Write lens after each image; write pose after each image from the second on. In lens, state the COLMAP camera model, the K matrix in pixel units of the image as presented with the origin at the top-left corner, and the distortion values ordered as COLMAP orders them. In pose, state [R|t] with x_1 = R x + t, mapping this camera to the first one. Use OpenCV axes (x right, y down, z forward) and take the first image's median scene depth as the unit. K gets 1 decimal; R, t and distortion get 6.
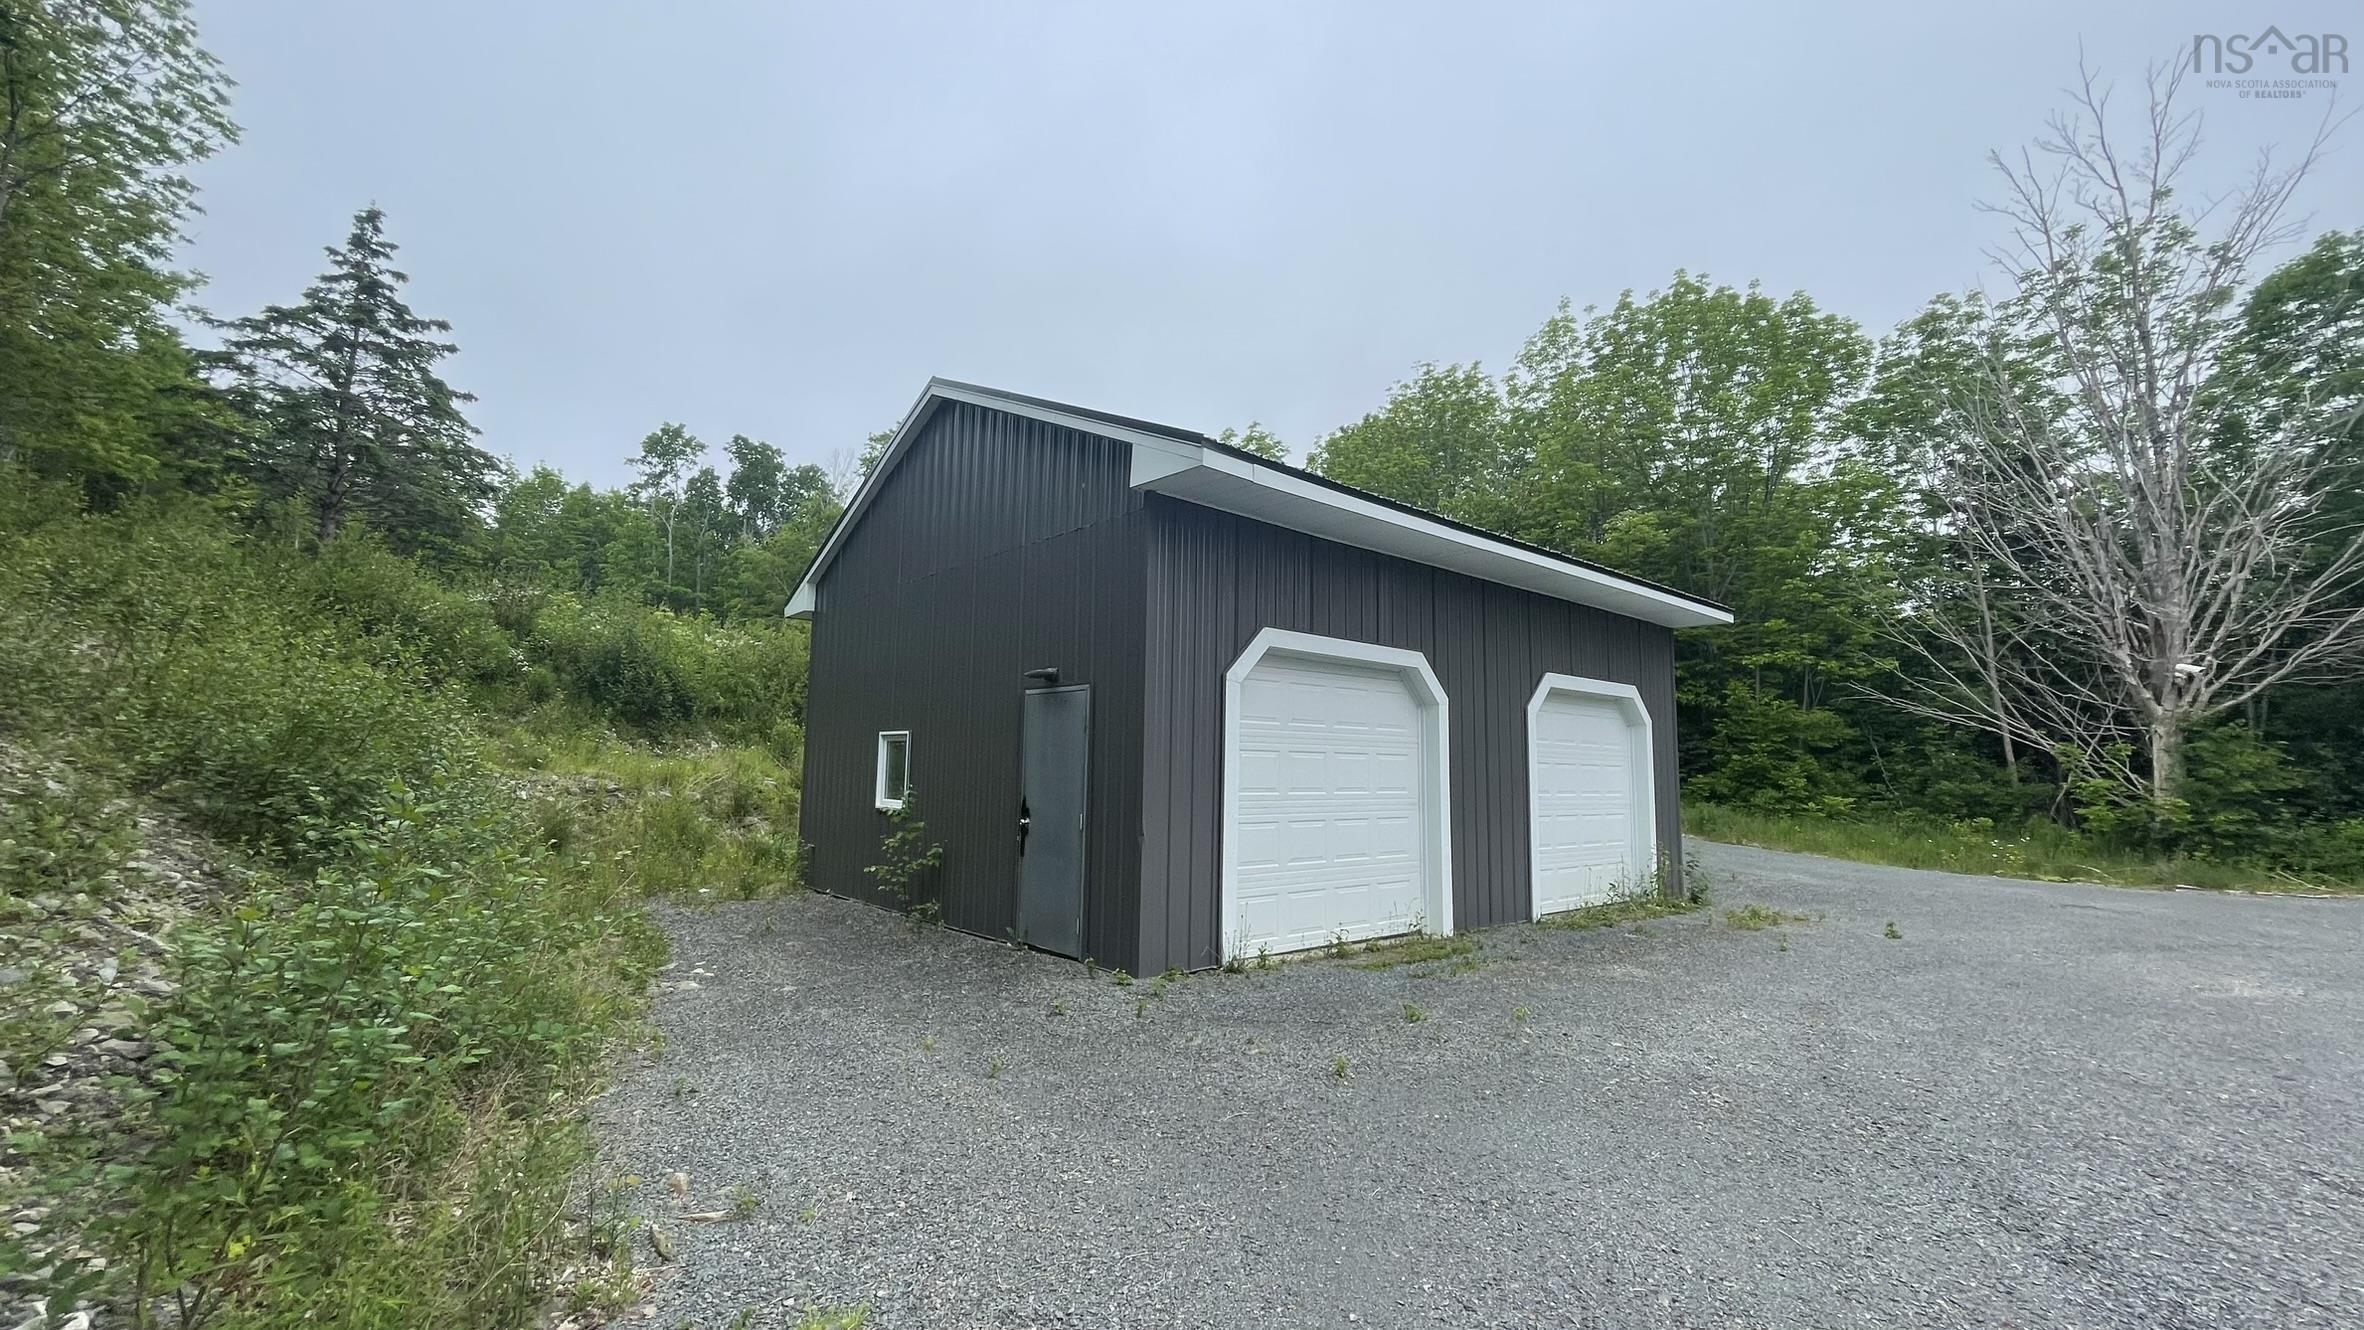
lens RADIAL K [[954.2, 0, 1184.1], [0, 954.2, 661.5], [0, 0, 1]] dist [-0.002167, -0.000667]
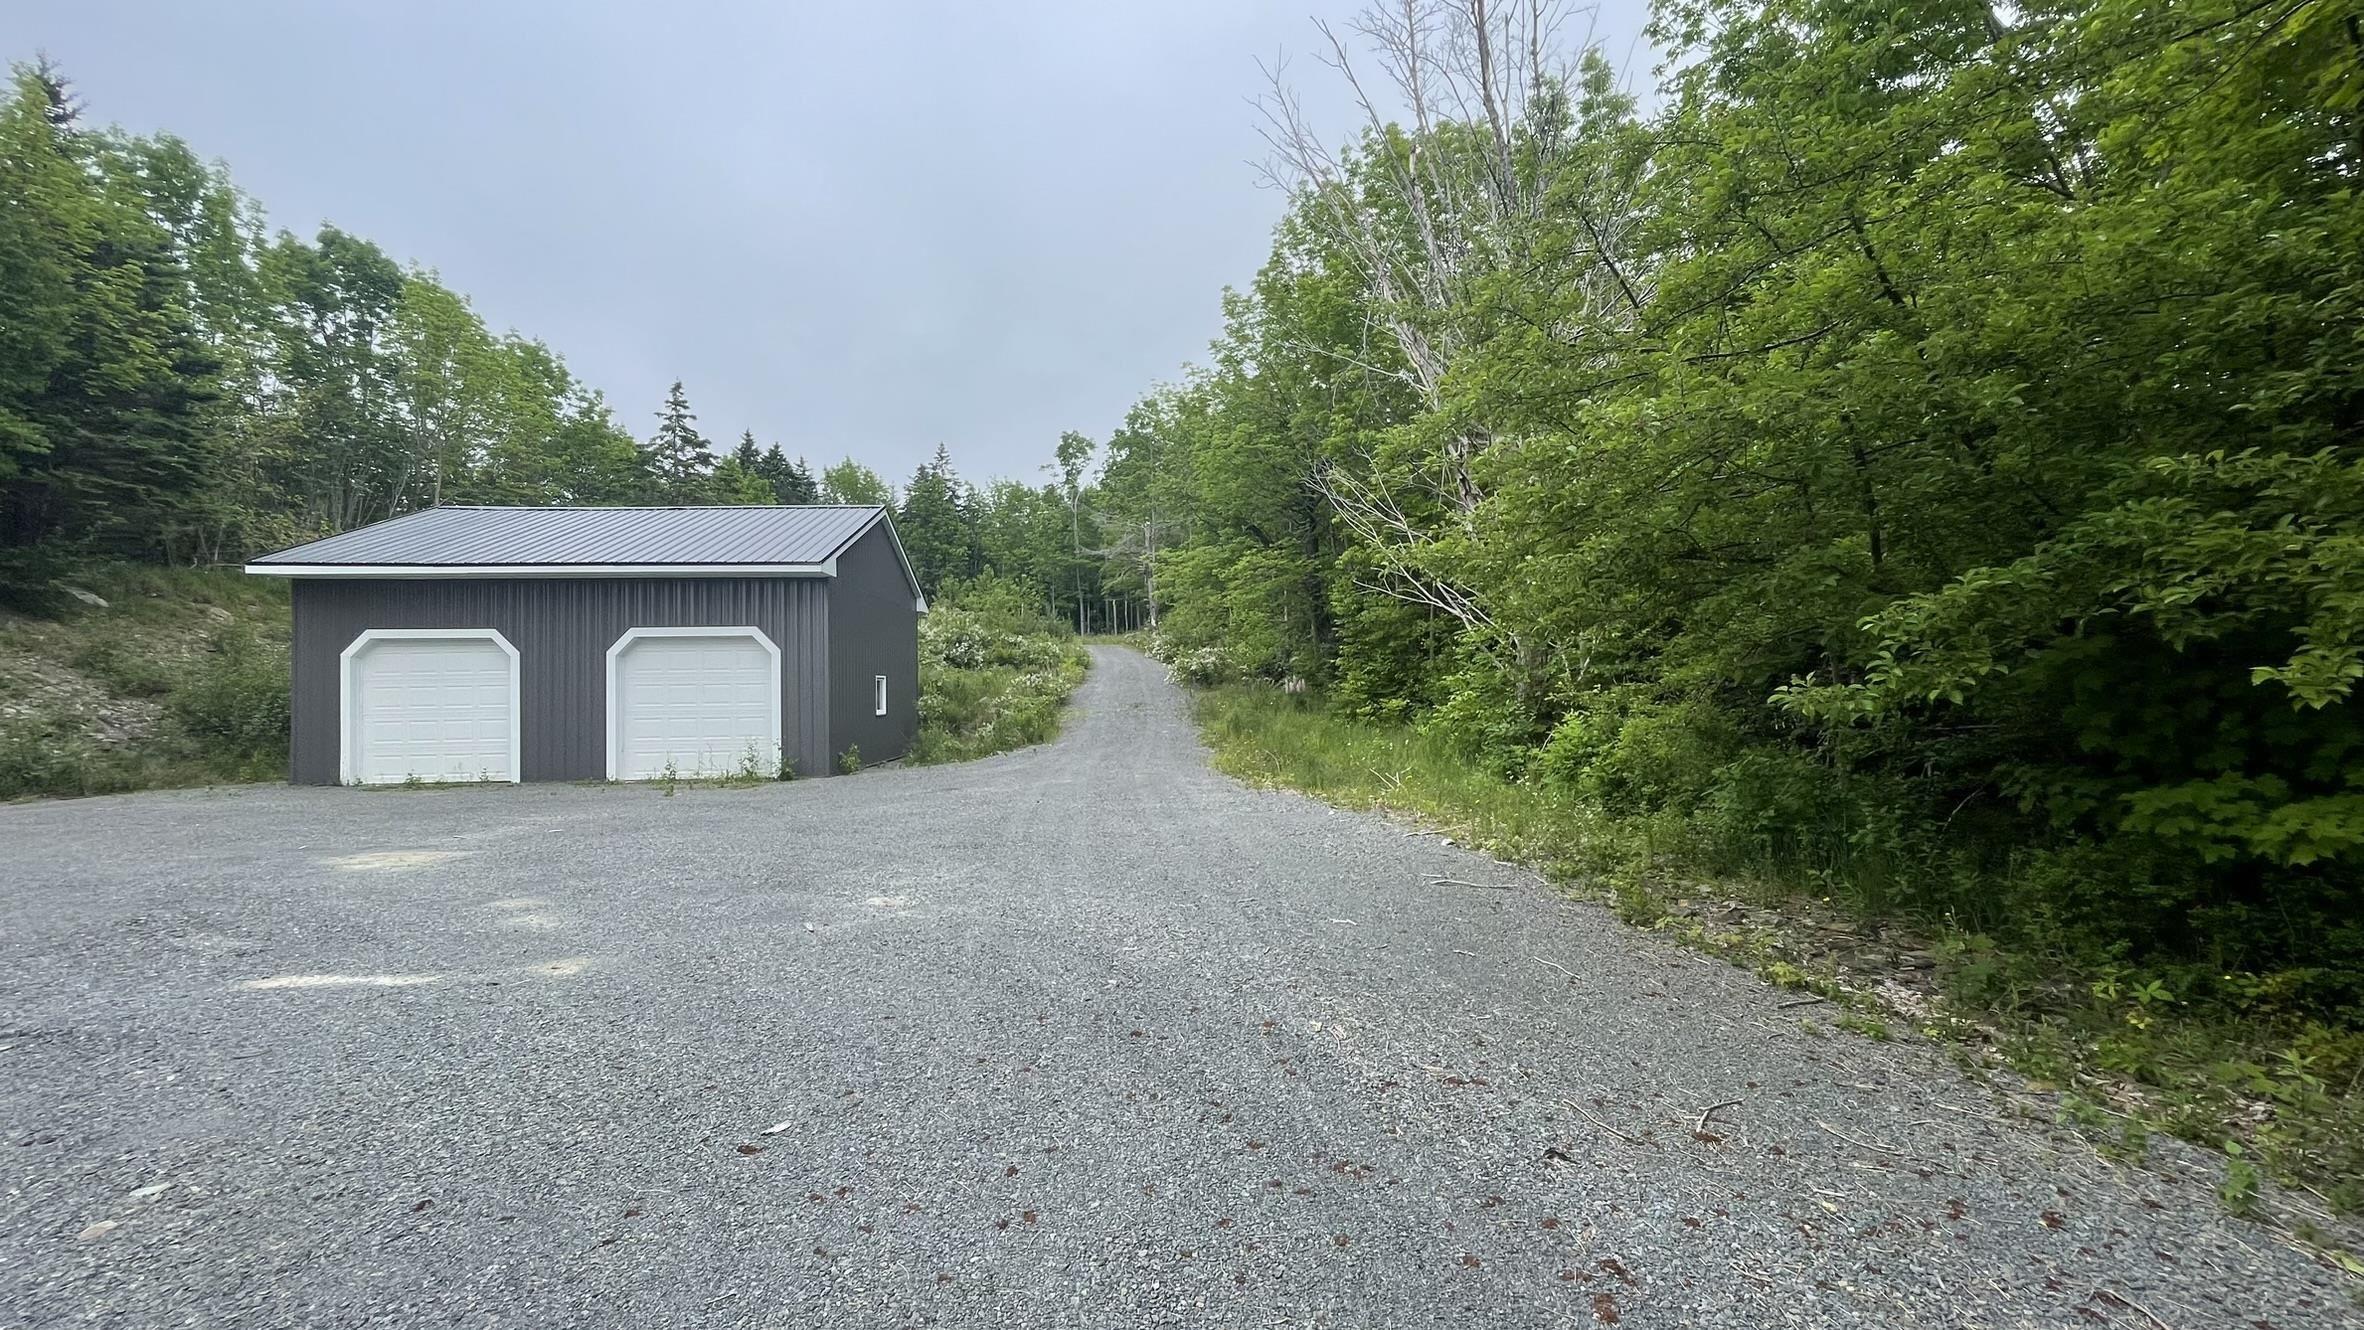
lens RADIAL K [[954.2, 0, 1184.1], [0, 954.2, 661.5], [0, 0, 1]] dist [-0.002167, -0.000667]
pose [[0.805656, -0.052757, -0.590029, 0.331554], [0.096904, 0.994347, 0.043408, 0.013947], [0.584404, -0.092148, 0.806214, 0.041707]]
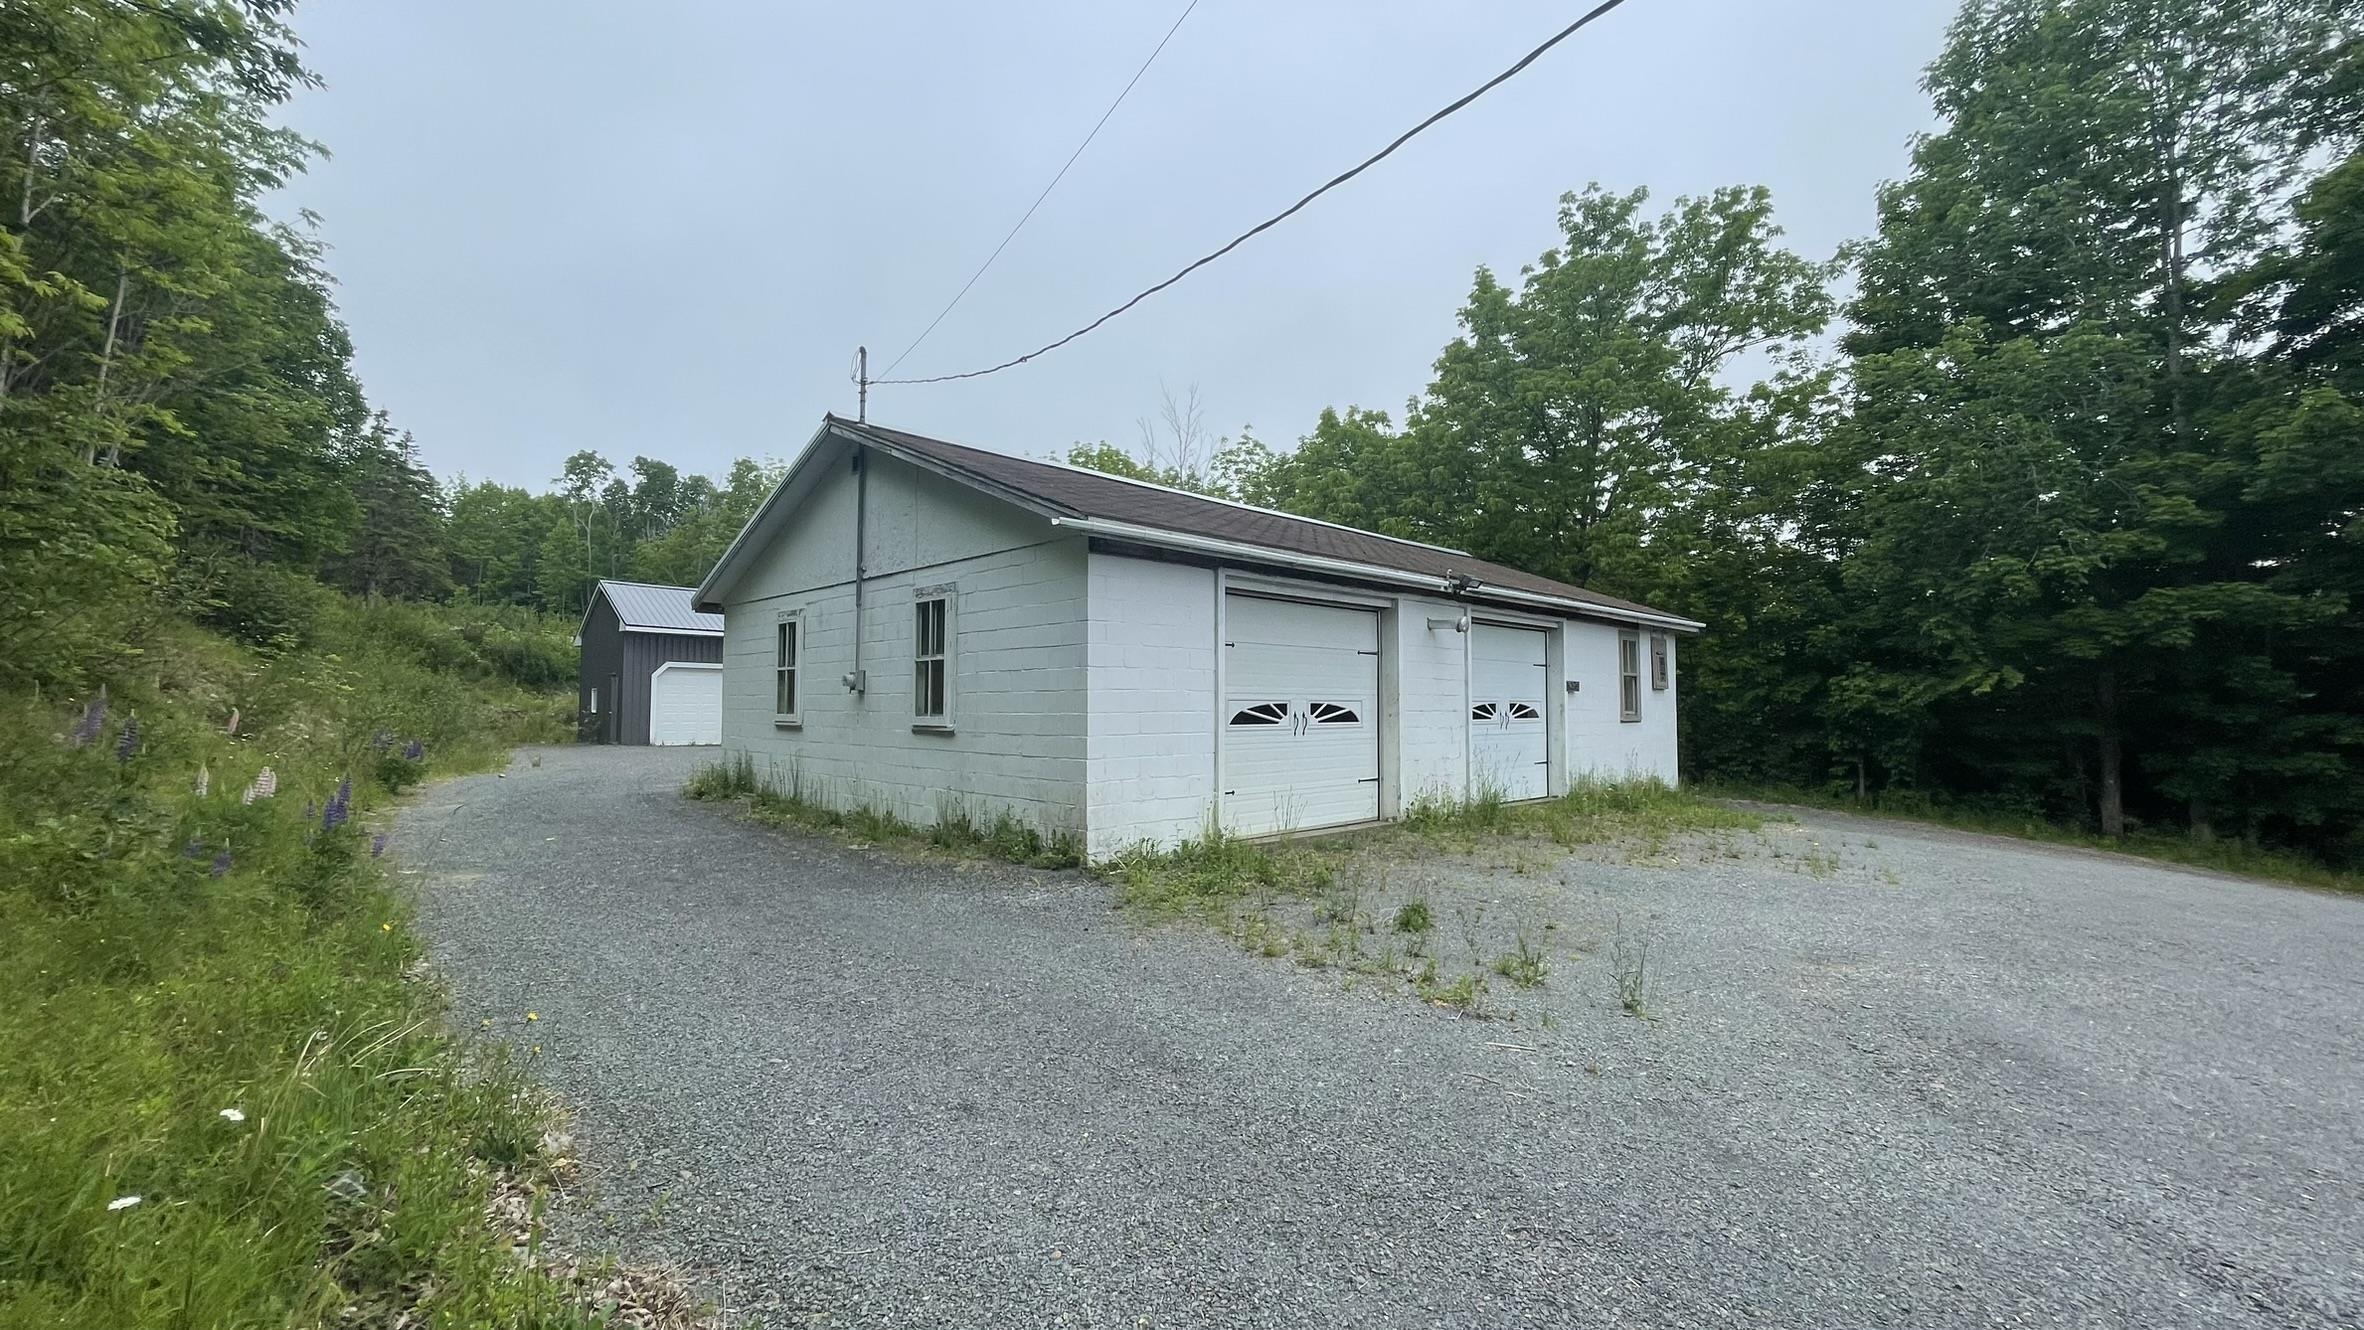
lens RADIAL K [[943.5, 0, 1183.2], [0, 943.5, 663.6], [0, 0, 1]] dist [-0.001022, -0.000101]
pose [[0.999533, -0.013876, 0.027232, 0.259096], [0.012050, 0.997740, 0.066103, -0.032435], [-0.028088, -0.065744, 0.997441, -0.357943]]
